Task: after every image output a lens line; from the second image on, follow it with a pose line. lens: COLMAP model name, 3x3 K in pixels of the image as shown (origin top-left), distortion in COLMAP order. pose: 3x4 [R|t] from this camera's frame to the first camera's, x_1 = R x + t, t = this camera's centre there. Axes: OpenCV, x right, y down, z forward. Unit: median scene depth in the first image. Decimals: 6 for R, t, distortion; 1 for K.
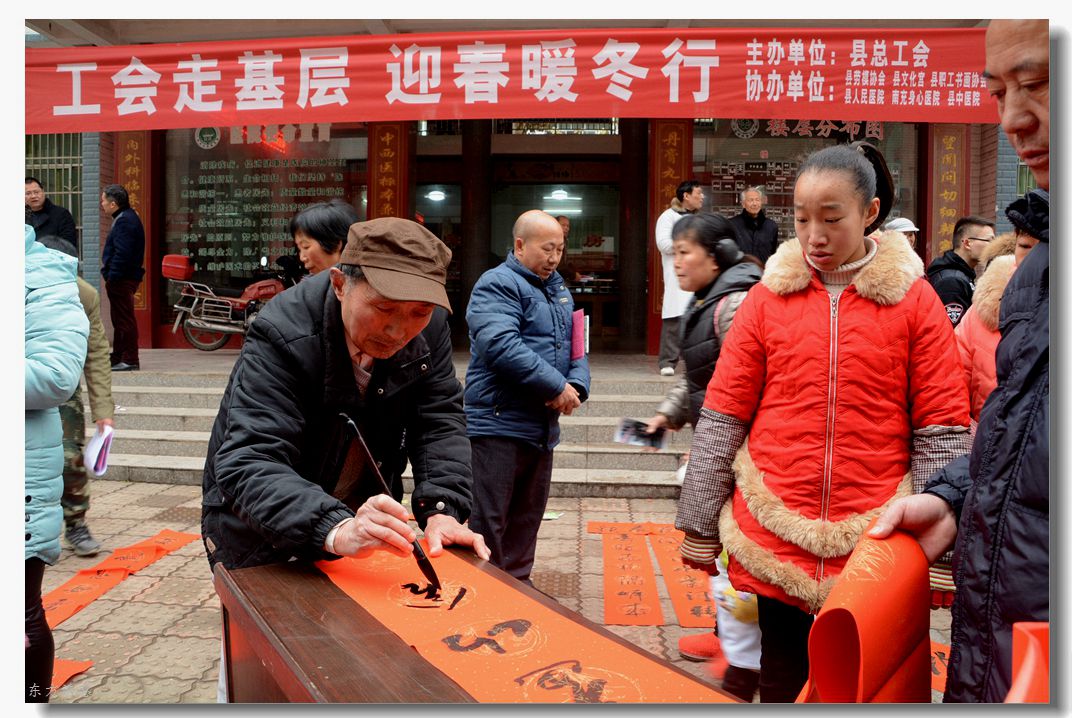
lens RADIAL K [[811.5, 0, 528.6], [0, 811.5, 369.1], [0, 0, 1]] dist [-0.163493, 0.119298]
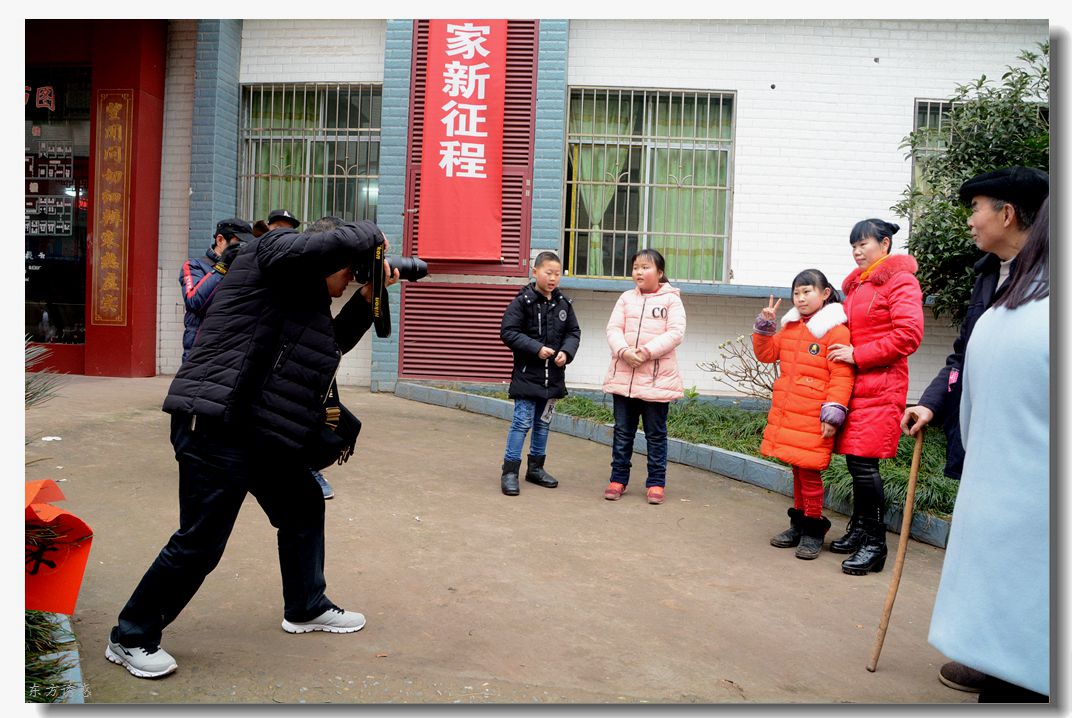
lens RADIAL K [[811.5, 0, 521.9], [0, 811.5, 364.8], [0, 0, 1]] dist [-0.163493, 0.119298]
pose [[0.998889, 0.034252, -0.032357, 0.992518], [-0.034853, 0.999227, -0.018190, -0.027125], [0.031709, 0.019298, 0.999311, 0.207218]]
